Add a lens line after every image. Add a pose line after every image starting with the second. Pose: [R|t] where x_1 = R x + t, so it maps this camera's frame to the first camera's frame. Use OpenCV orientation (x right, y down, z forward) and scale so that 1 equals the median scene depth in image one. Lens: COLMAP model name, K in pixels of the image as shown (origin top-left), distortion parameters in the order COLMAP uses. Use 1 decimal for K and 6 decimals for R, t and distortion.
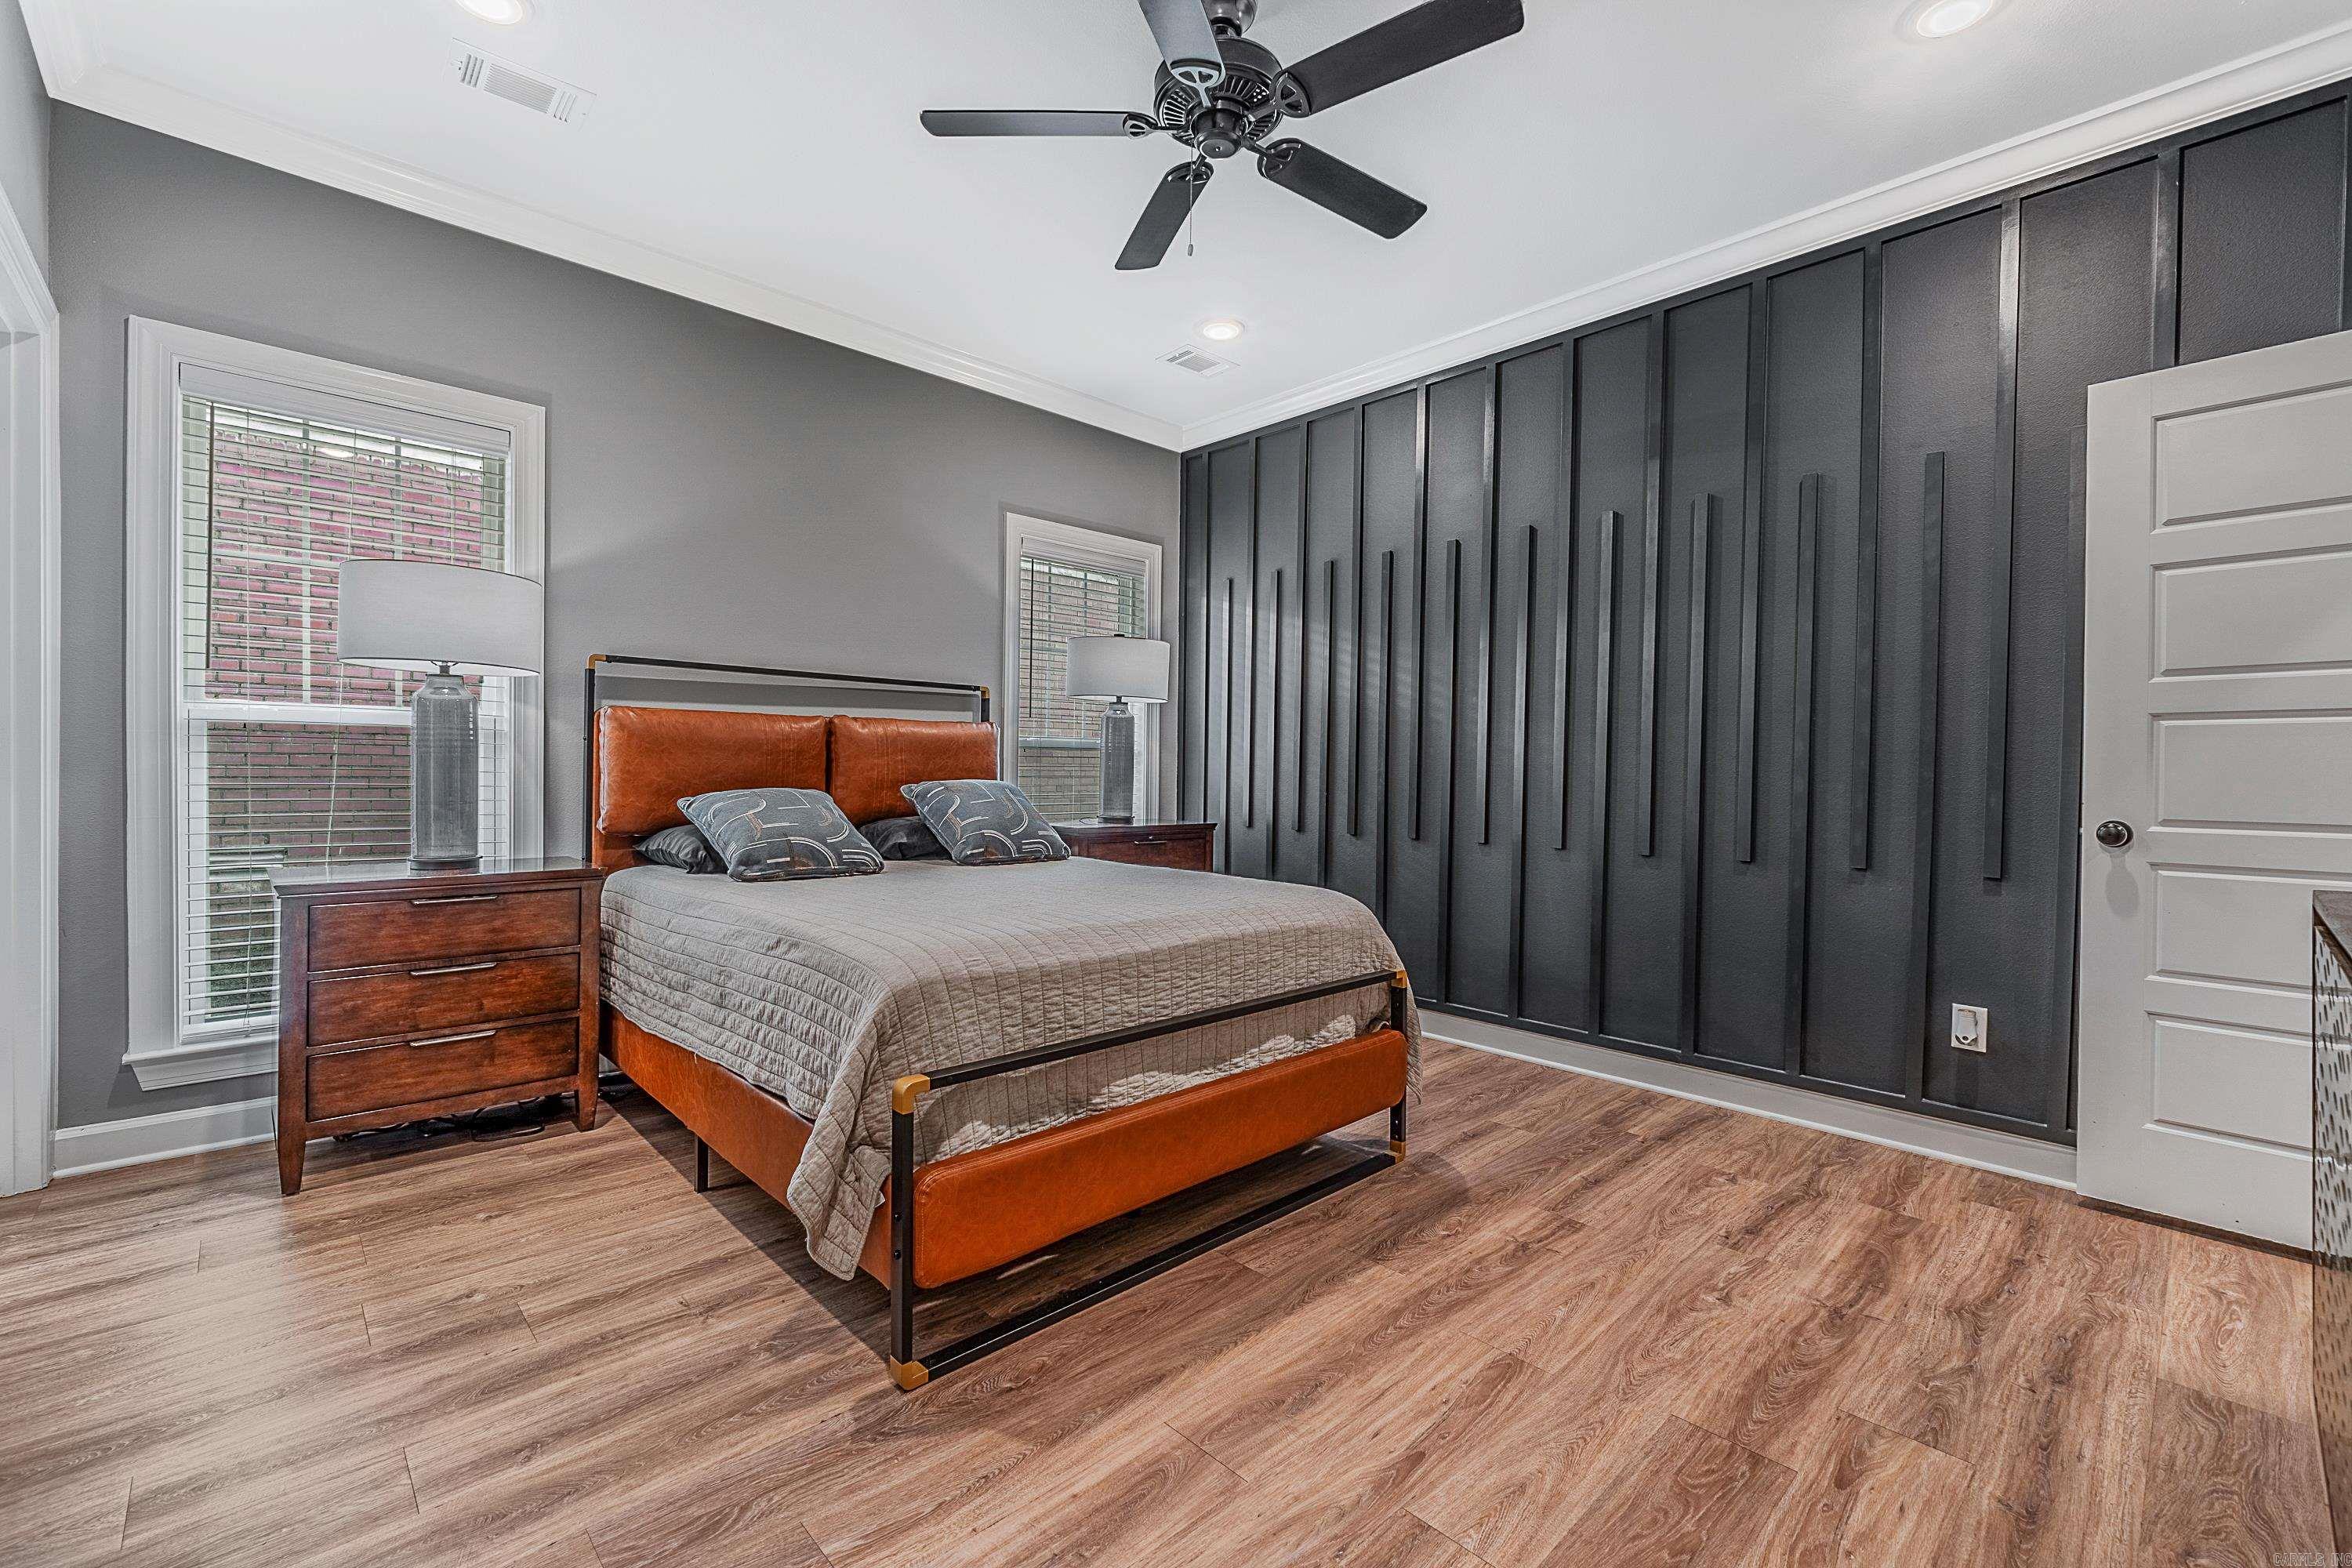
lens RADIAL K [[1001.2, 0, 1172.7], [0, 1001.2, 771.6], [0, 0, 1]] dist [-0.003177, -0.000578]
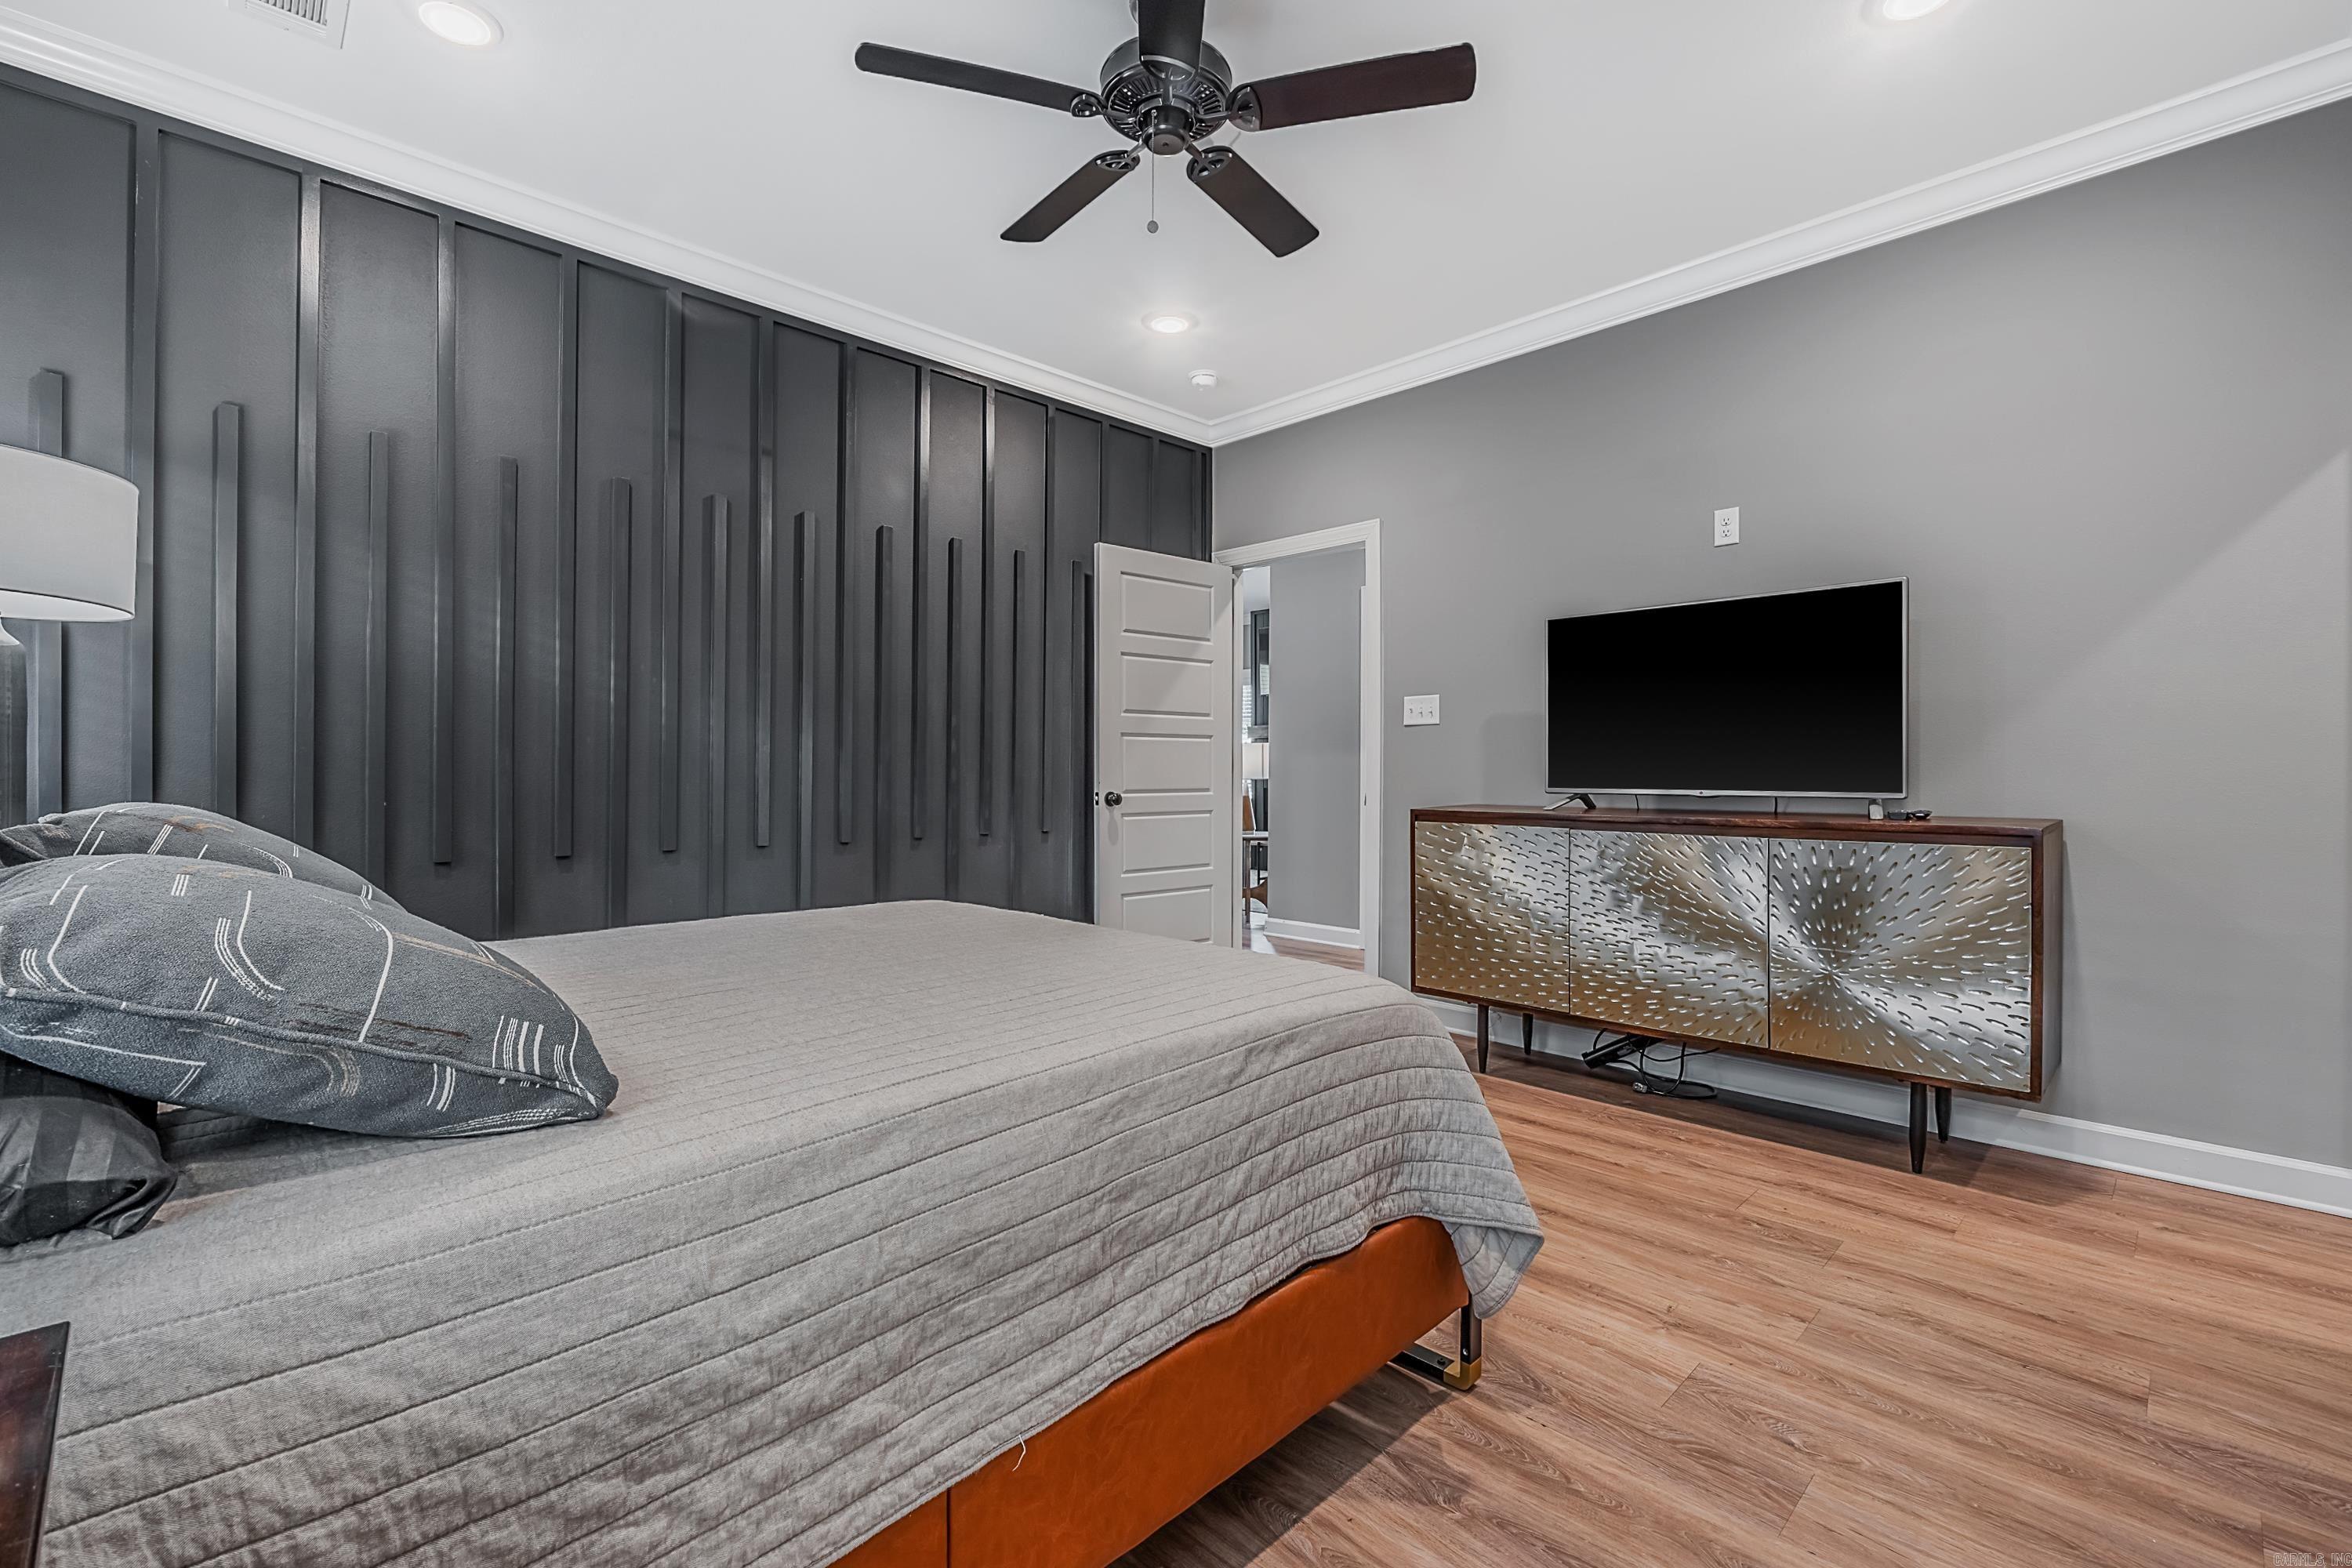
lens RADIAL K [[1001.2, 0, 1172.7], [0, 1001.2, 771.6], [0, 0, 1]] dist [-0.003177, -0.000578]
pose [[-0.031169, -0.011045, 0.999453, -0.896341], [-0.004111, 0.999932, 0.010922, -0.006272], [-0.999506, -0.003768, -0.031212, 0.948211]]
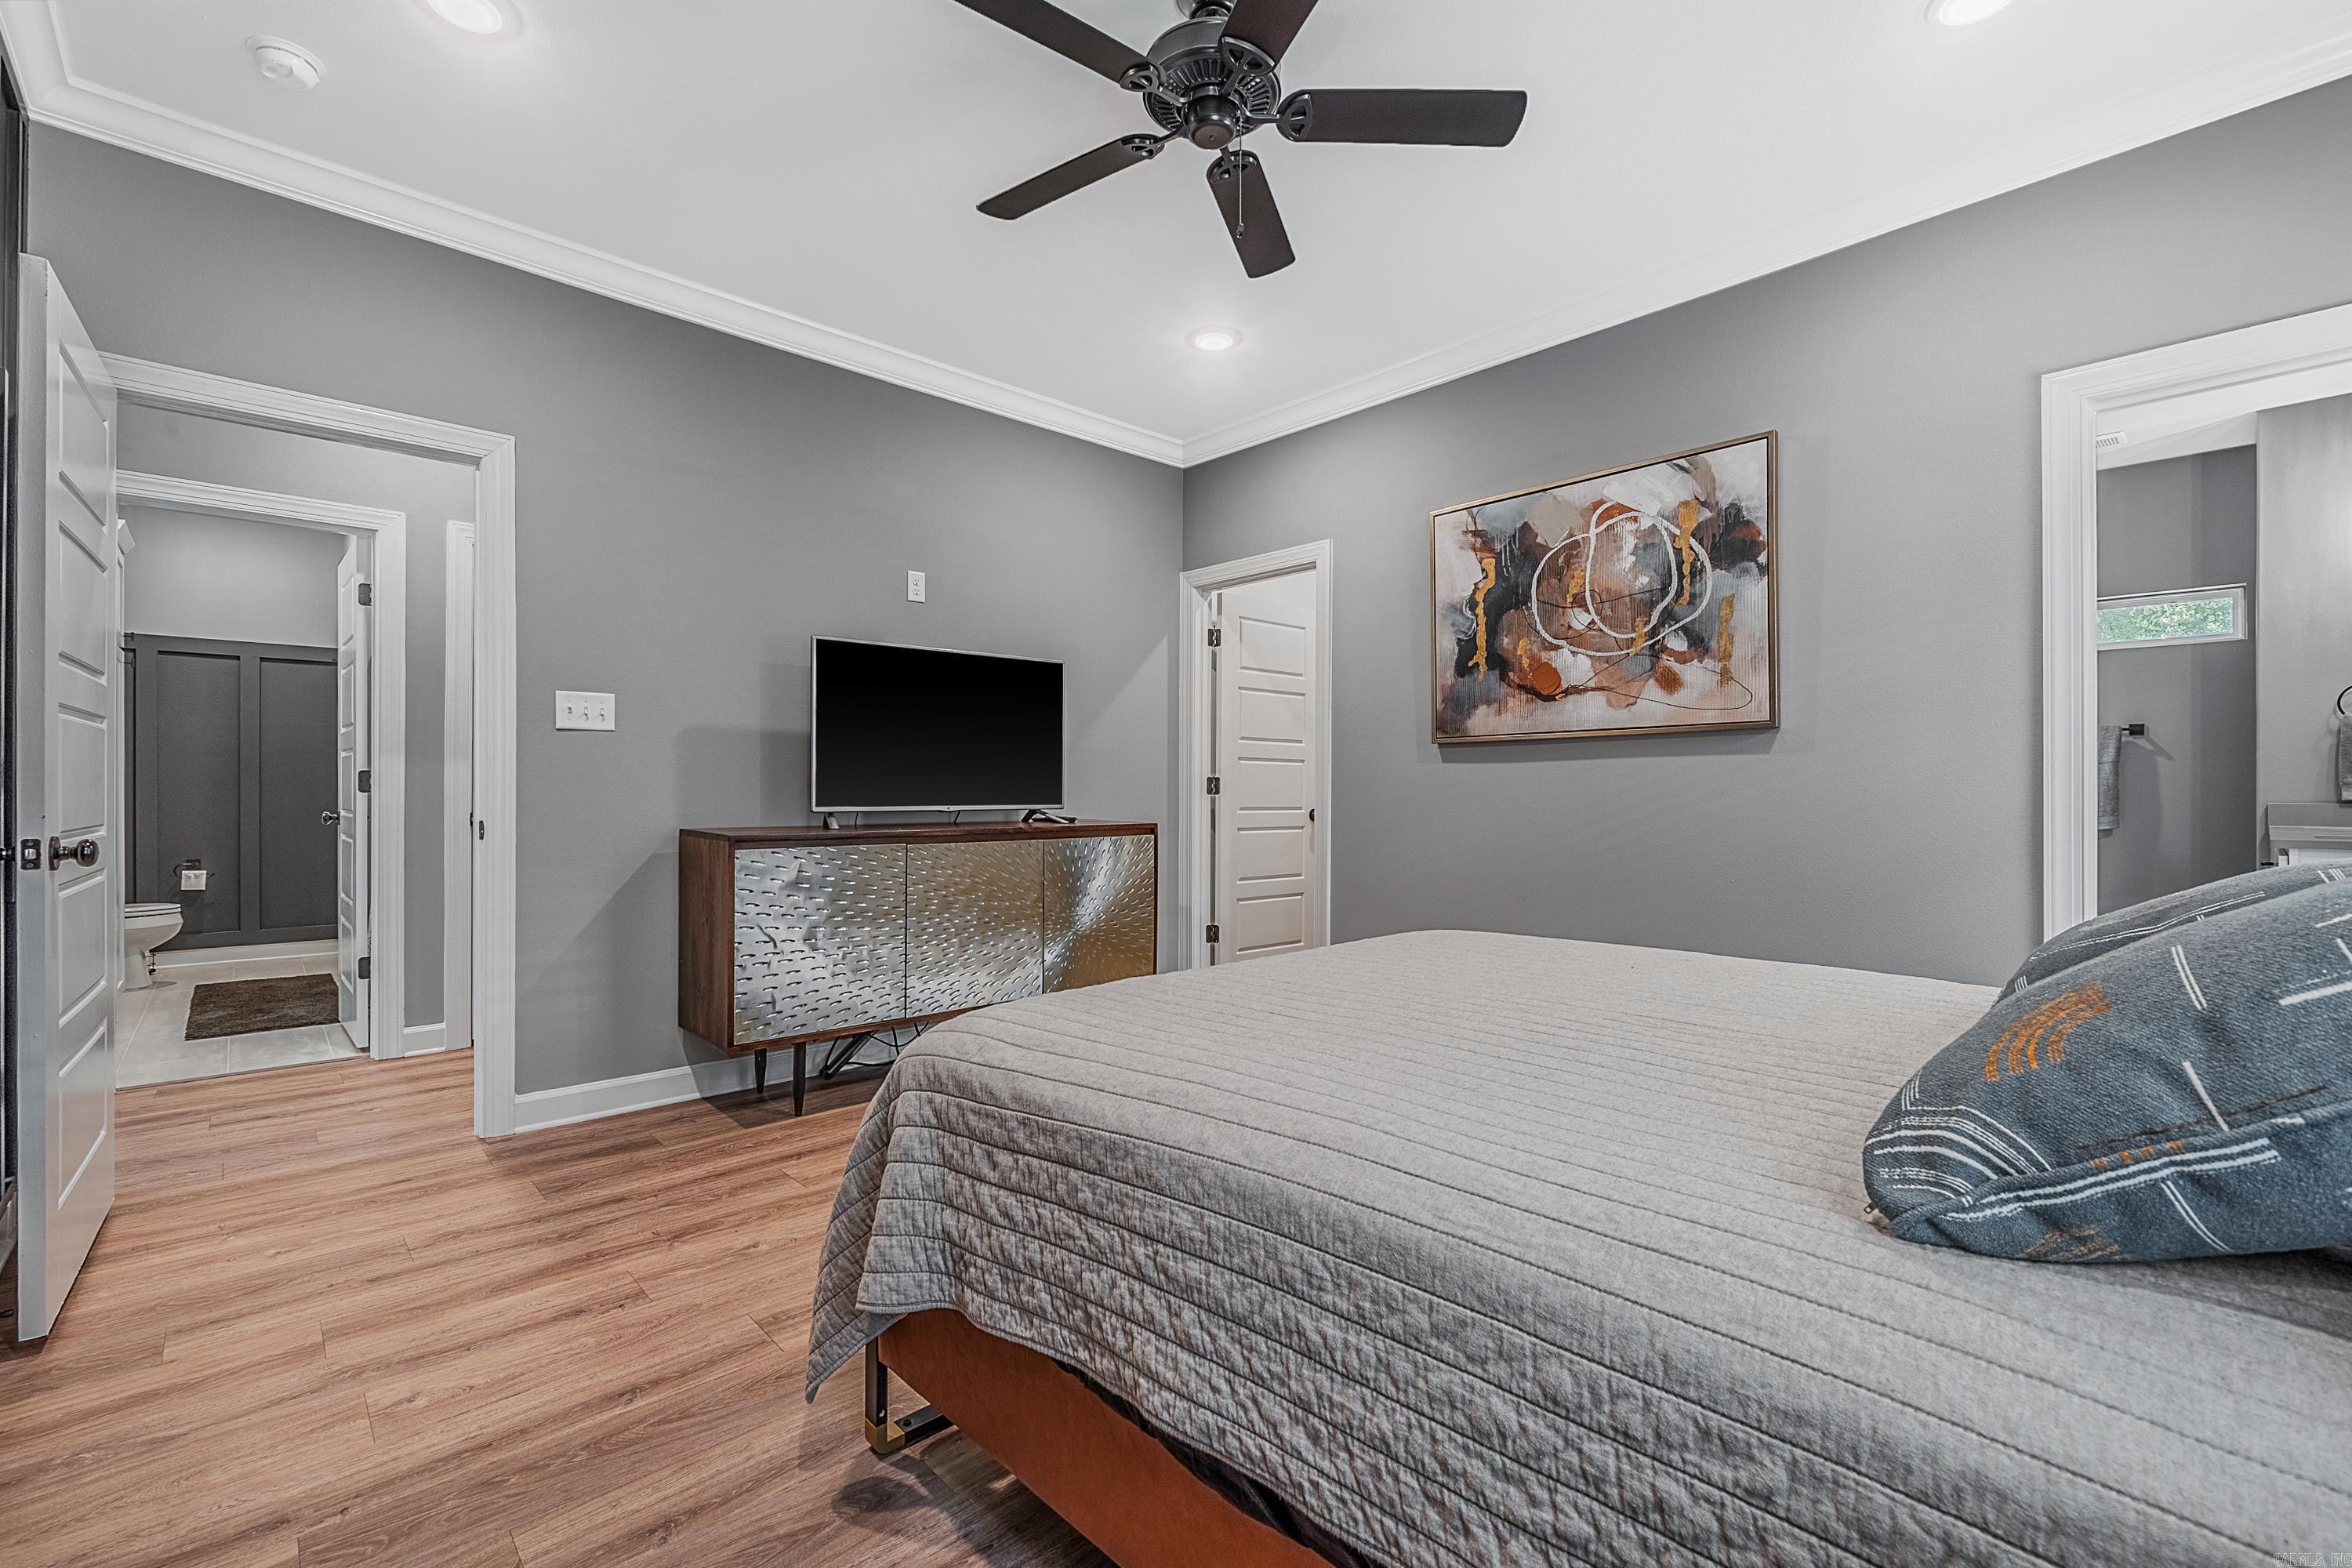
lens RADIAL K [[1001.2, 0, 1172.7], [0, 1001.2, 771.6], [0, 0, 1]] dist [-0.003177, -0.000578]
pose [[-0.999935, -0.011165, -0.002223, 0.067629], [-0.011116, 0.999719, -0.020938, 0.004465], [0.002456, -0.020912, -0.999778, 1.825315]]
